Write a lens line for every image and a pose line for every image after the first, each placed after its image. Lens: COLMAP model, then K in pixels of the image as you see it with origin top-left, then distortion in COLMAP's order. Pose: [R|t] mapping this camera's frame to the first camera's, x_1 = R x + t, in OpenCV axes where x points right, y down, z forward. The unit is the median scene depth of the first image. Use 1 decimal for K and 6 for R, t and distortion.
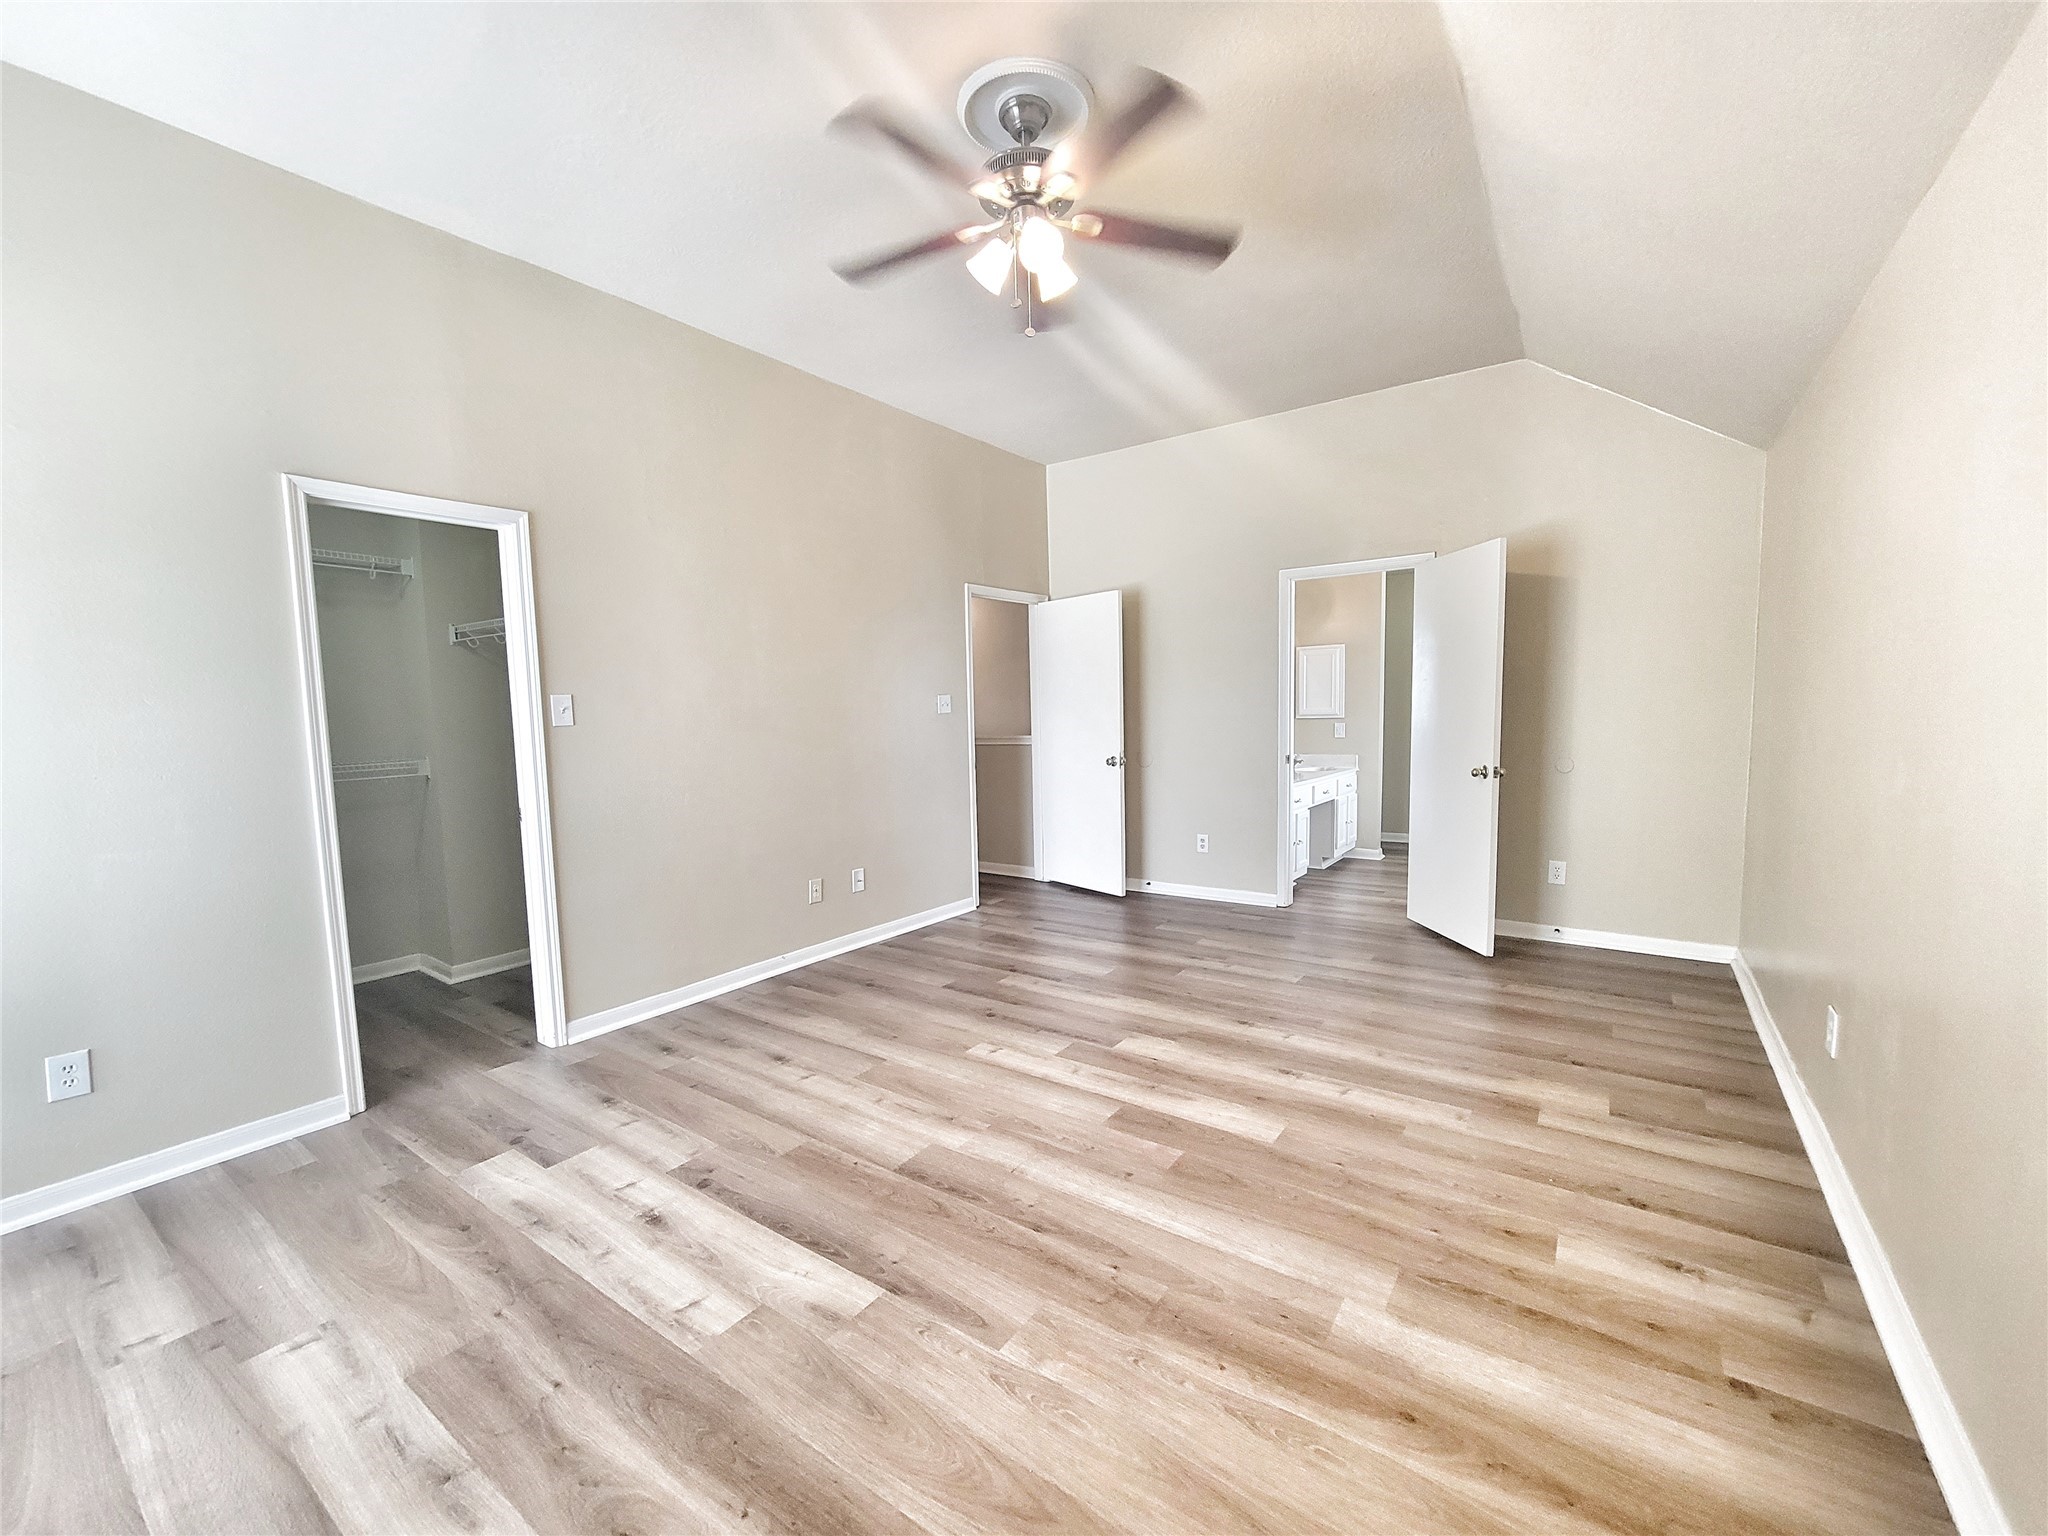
lens RADIAL K [[834.9, 0, 1031.4], [0, 834.9, 776.0], [0, 0, 1]] dist [-0.000927, -0.000197]
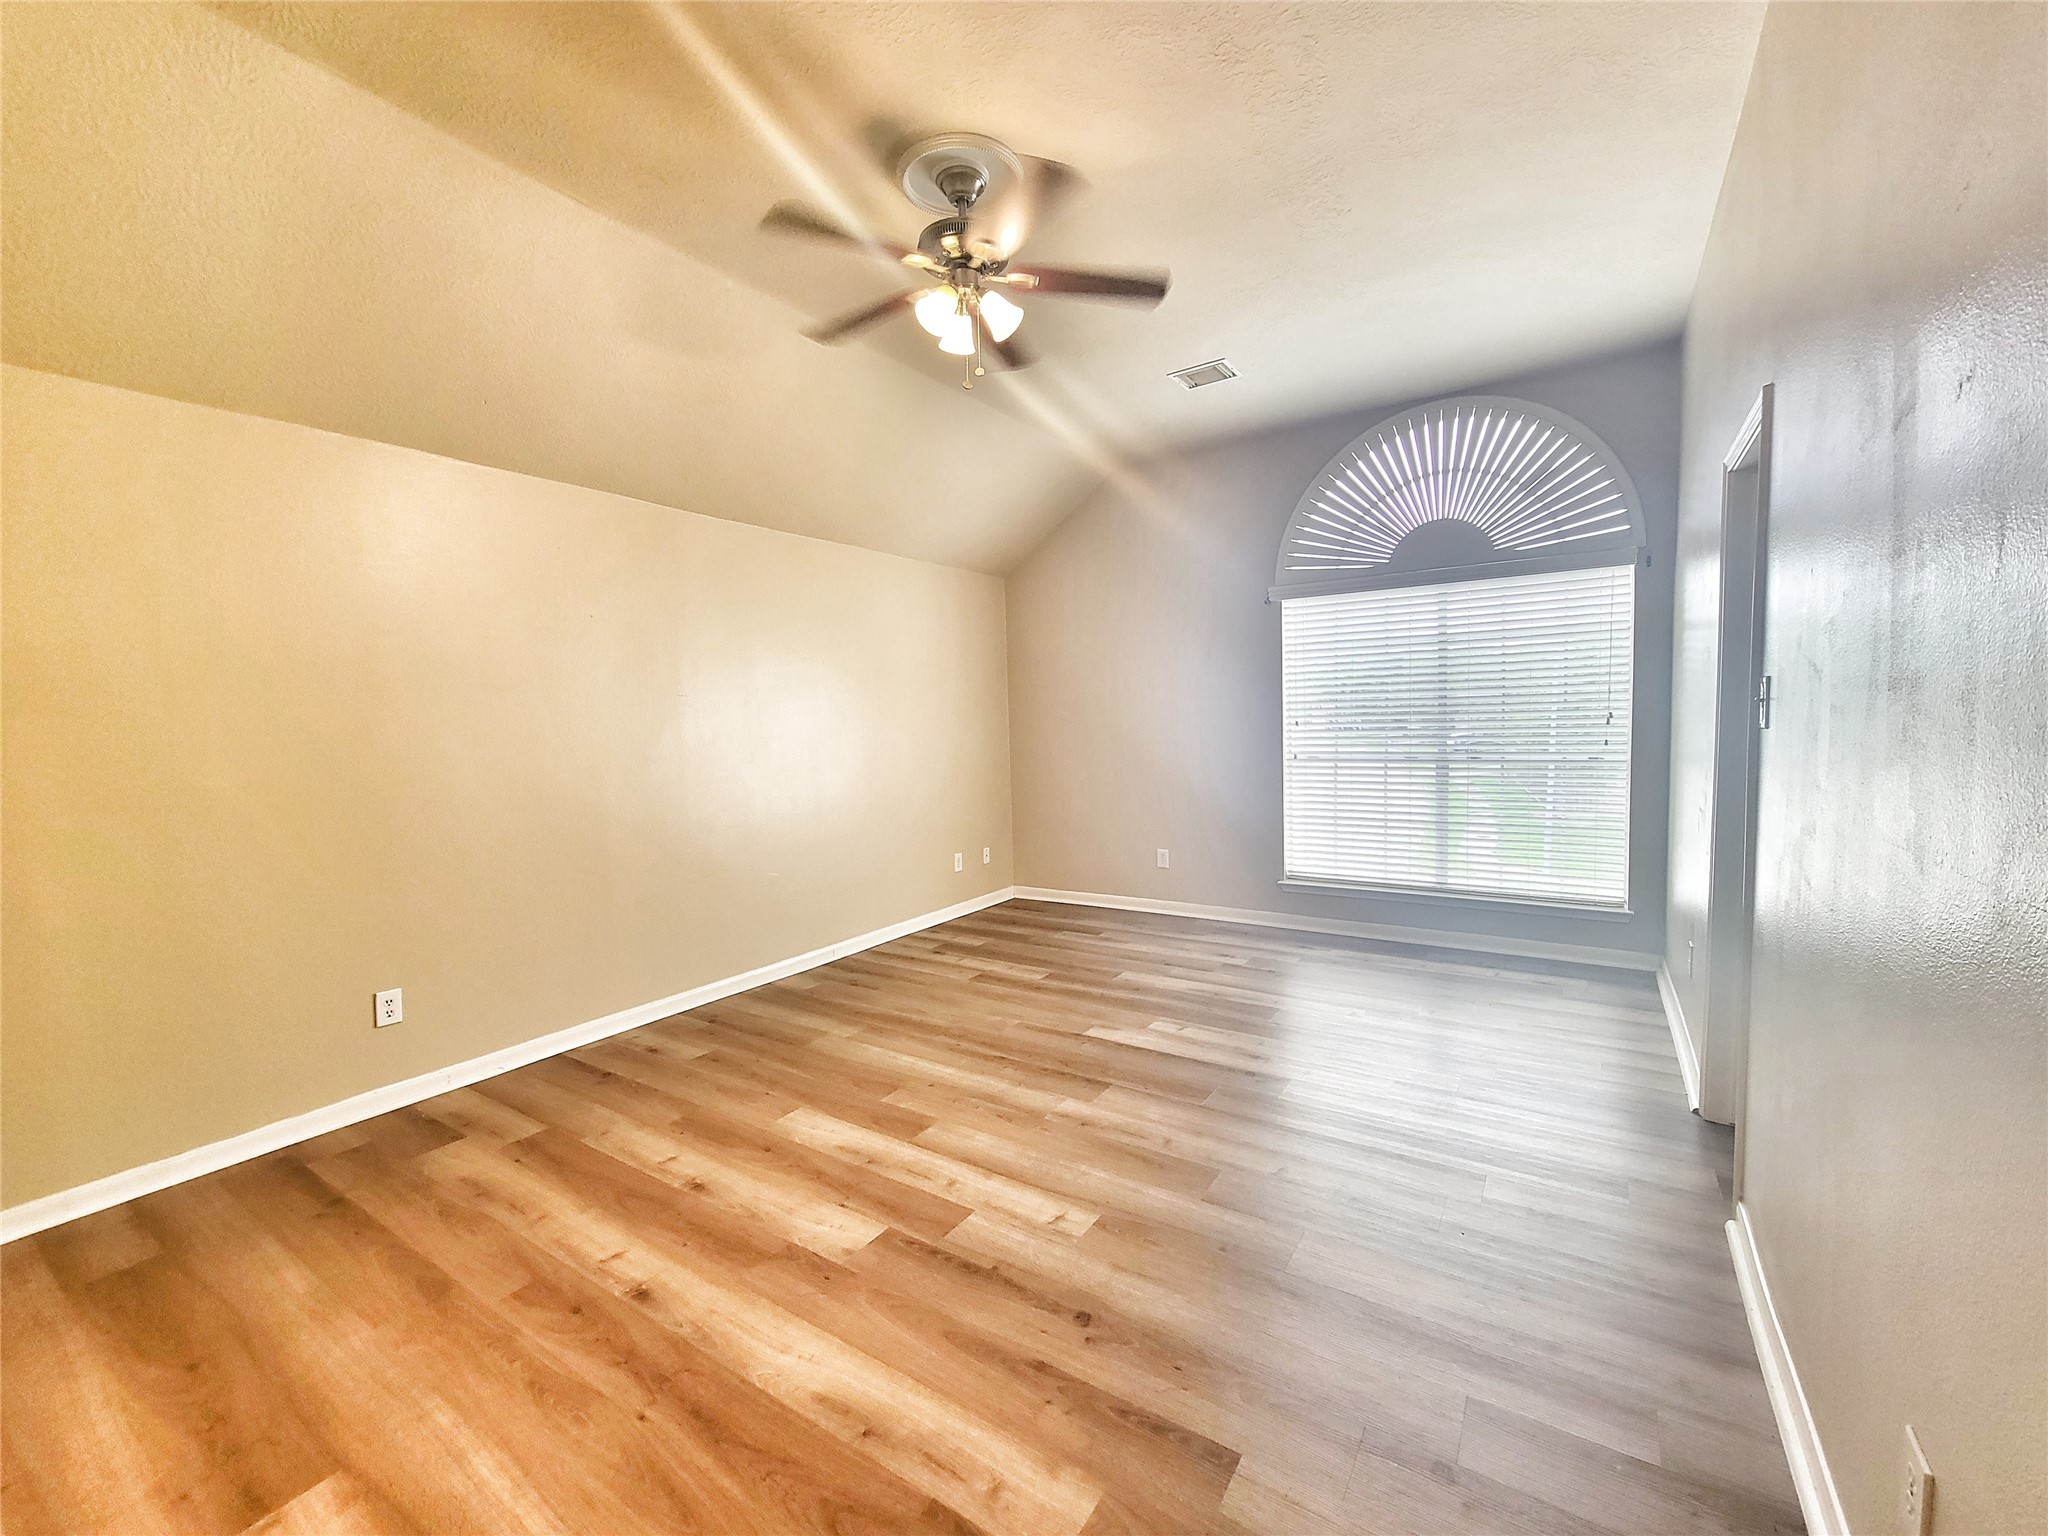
lens RADIAL K [[834.9, 0, 1031.4], [0, 834.9, 776.0], [0, 0, 1]] dist [-0.000927, -0.000197]
pose [[-0.998355, 0.049899, -0.028236, -0.028004], [0.045010, 0.987181, 0.153125, -0.201268], [0.035515, 0.151602, -0.987803, 2.214032]]
